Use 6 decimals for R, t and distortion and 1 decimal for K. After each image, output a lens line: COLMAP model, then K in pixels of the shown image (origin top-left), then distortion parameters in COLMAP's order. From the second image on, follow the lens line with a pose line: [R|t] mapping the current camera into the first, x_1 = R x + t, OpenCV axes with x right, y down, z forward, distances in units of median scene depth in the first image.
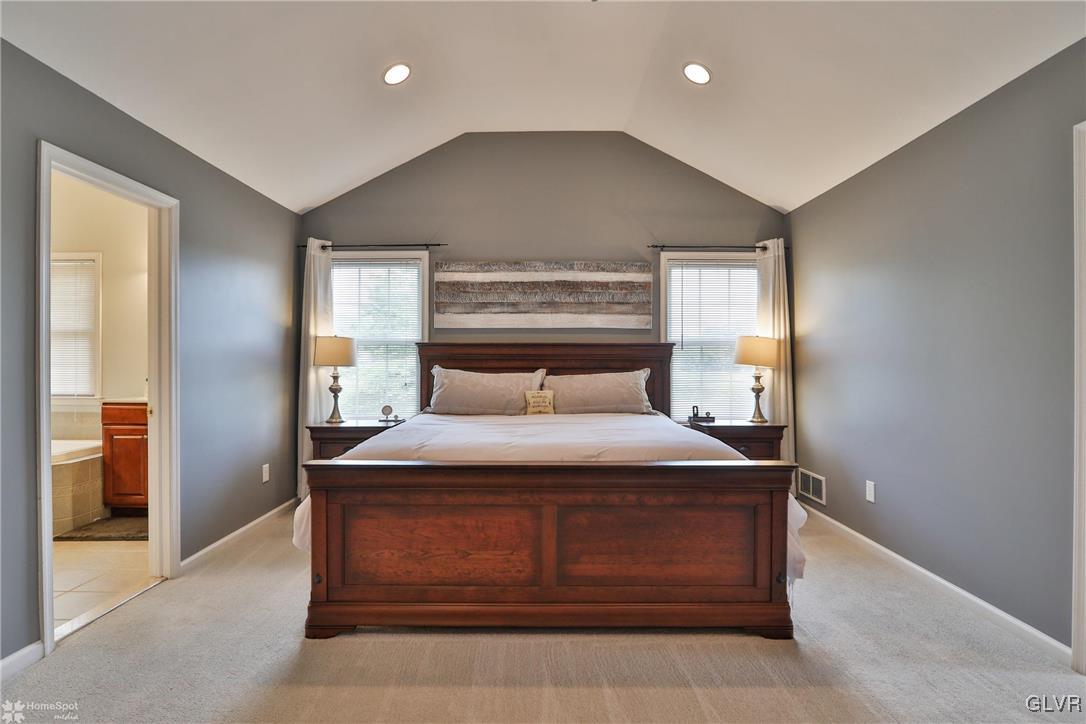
lens RADIAL K [[509.5, 0, 558.6], [0, 509.5, 363.6], [0, 0, 1]] dist [-0.015318, -0.000744]
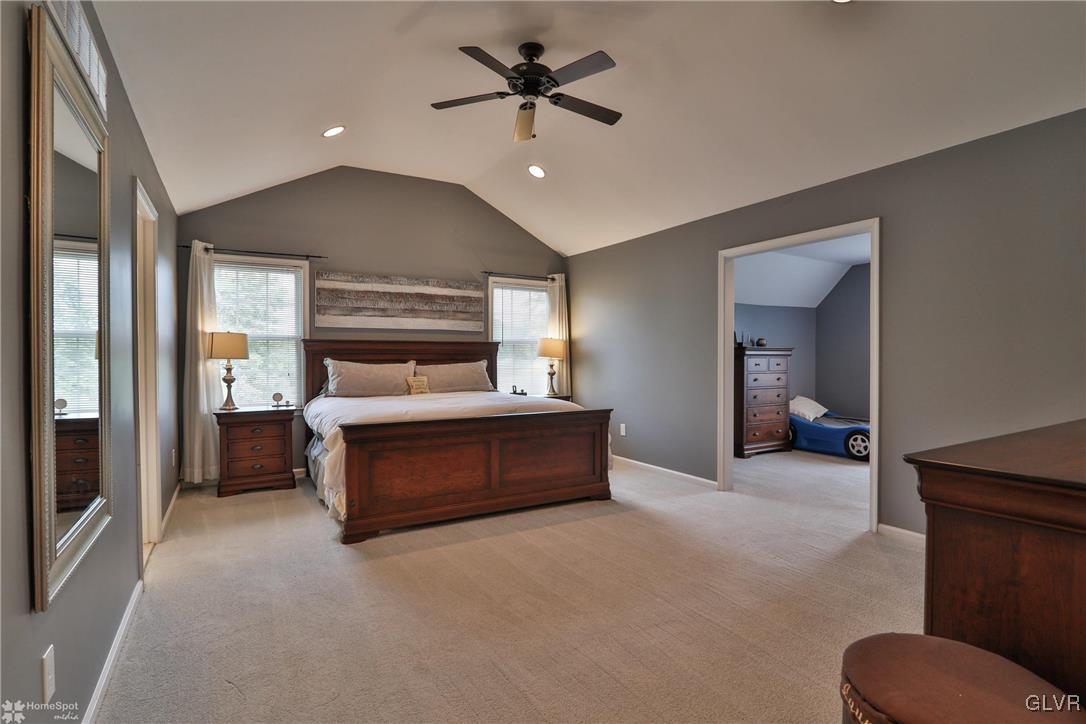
lens RADIAL K [[509.5, 0, 524.1], [0, 509.5, 357.2], [0, 0, 1]] dist [-0.015318, -0.000744]
pose [[0.877456, -0.001803, 0.479653, -0.404284], [0.000573, 0.999996, 0.002710, -0.001321], [-0.479656, -0.002103, 0.877454, -0.288357]]
